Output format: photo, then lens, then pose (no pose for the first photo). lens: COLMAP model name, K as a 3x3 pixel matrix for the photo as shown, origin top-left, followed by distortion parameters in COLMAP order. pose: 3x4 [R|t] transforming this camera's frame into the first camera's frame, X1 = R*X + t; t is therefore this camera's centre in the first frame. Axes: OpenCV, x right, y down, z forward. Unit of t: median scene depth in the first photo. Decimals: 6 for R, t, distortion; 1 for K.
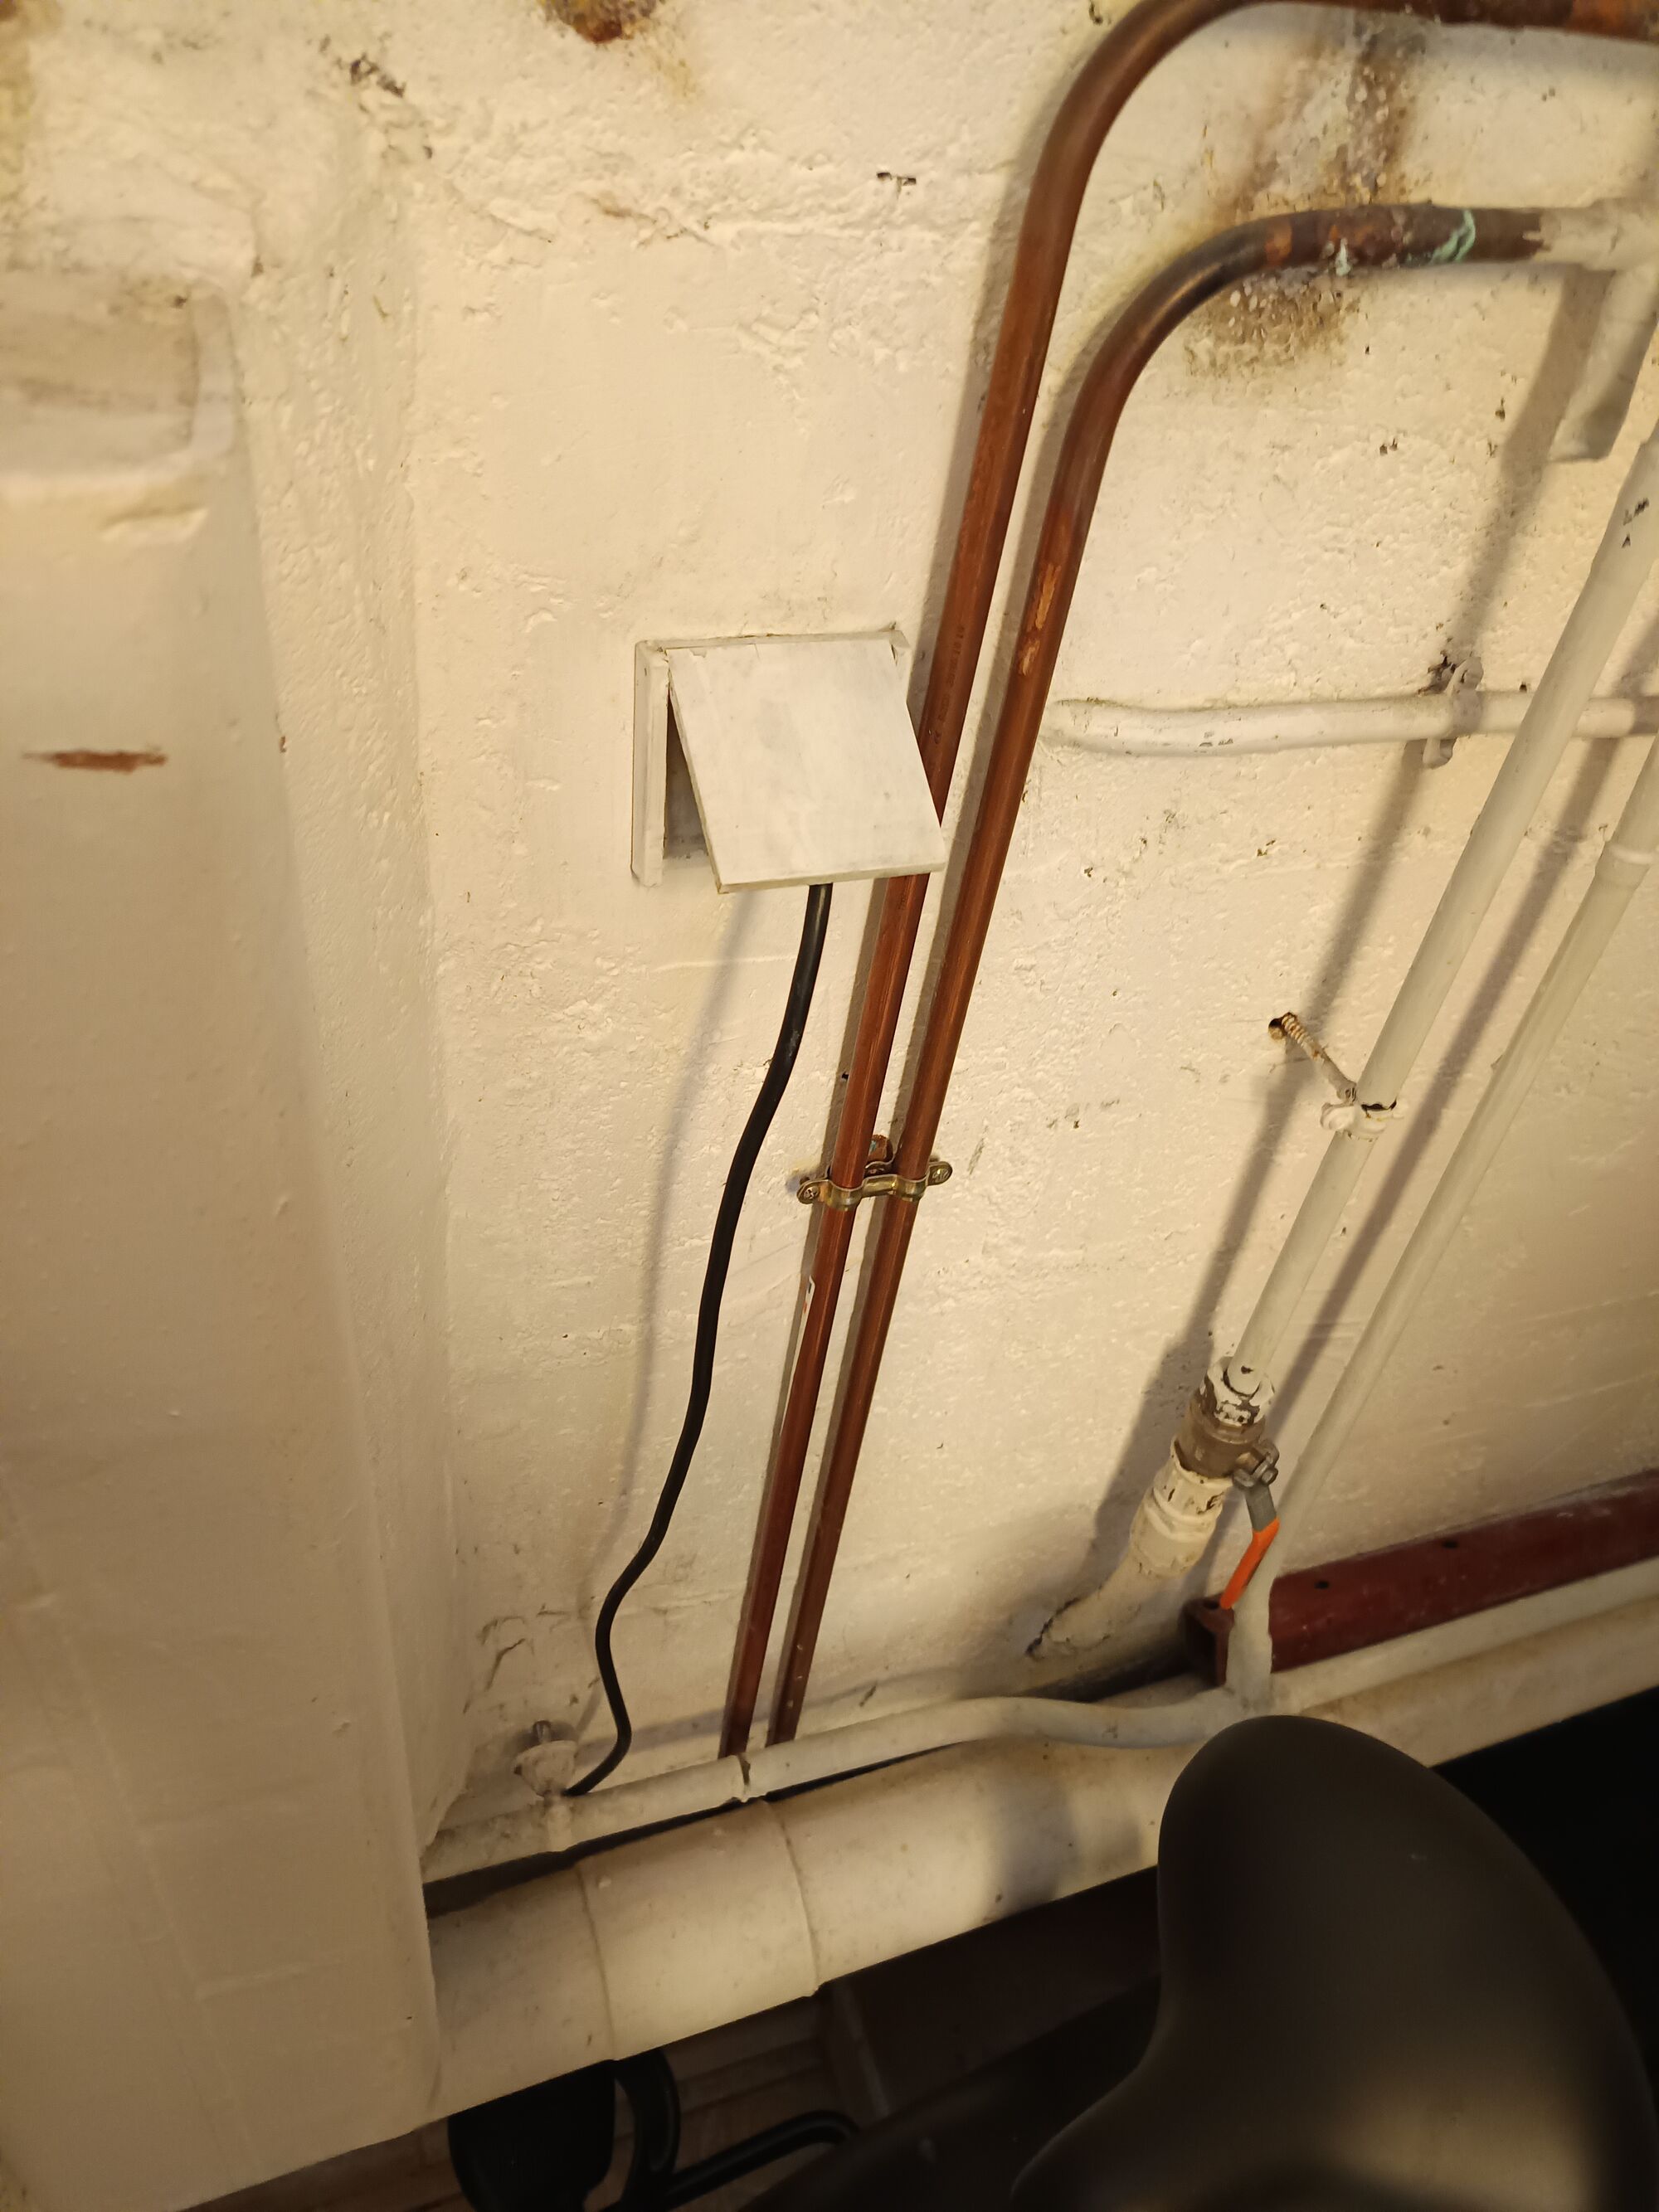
lens RADIAL K [[1580.1, 0, 829.5], [0, 1580.1, 1106.0], [0, 0, 1]] dist [0.077688, -0.113244]
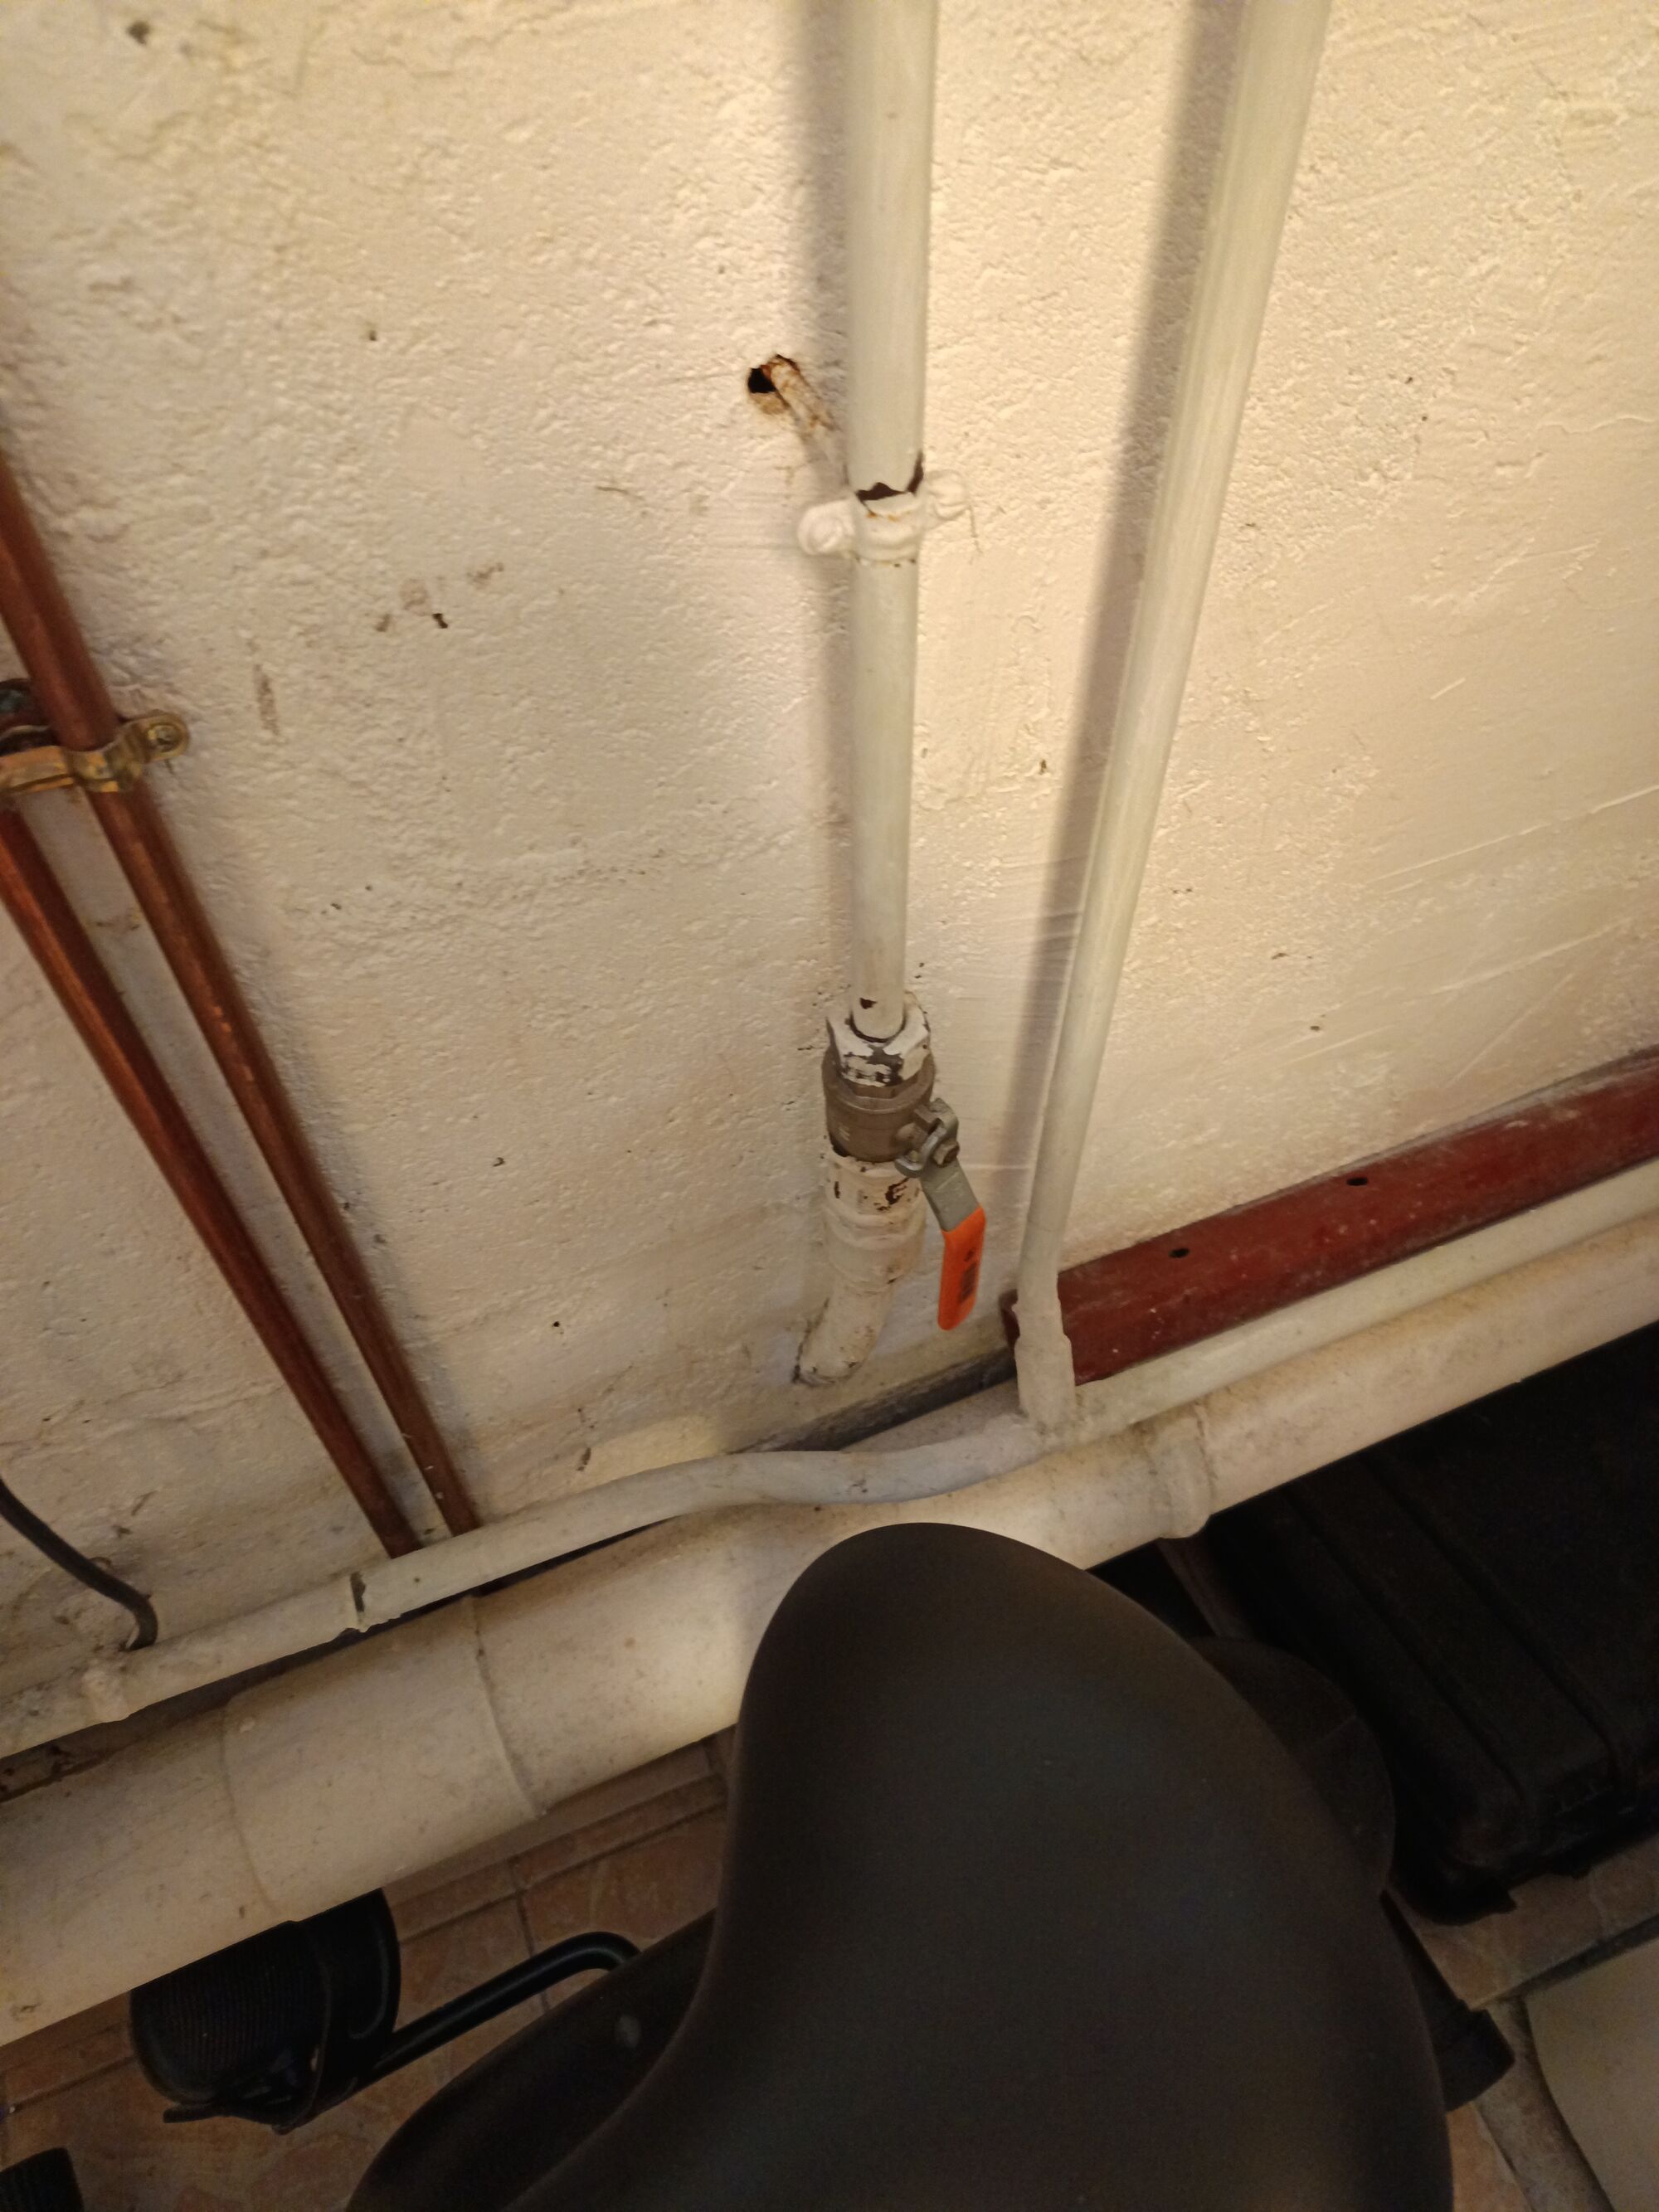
lens RADIAL K [[1580.1, 0, 829.5], [0, 1580.1, 1106.0], [0, 0, 1]] dist [0.077688, -0.113244]
pose [[0.990488, -0.114784, -0.075879, 0.241096], [0.128310, 0.969660, 0.208077, 0.060058], [0.049693, -0.215834, 0.975165, 0.308303]]
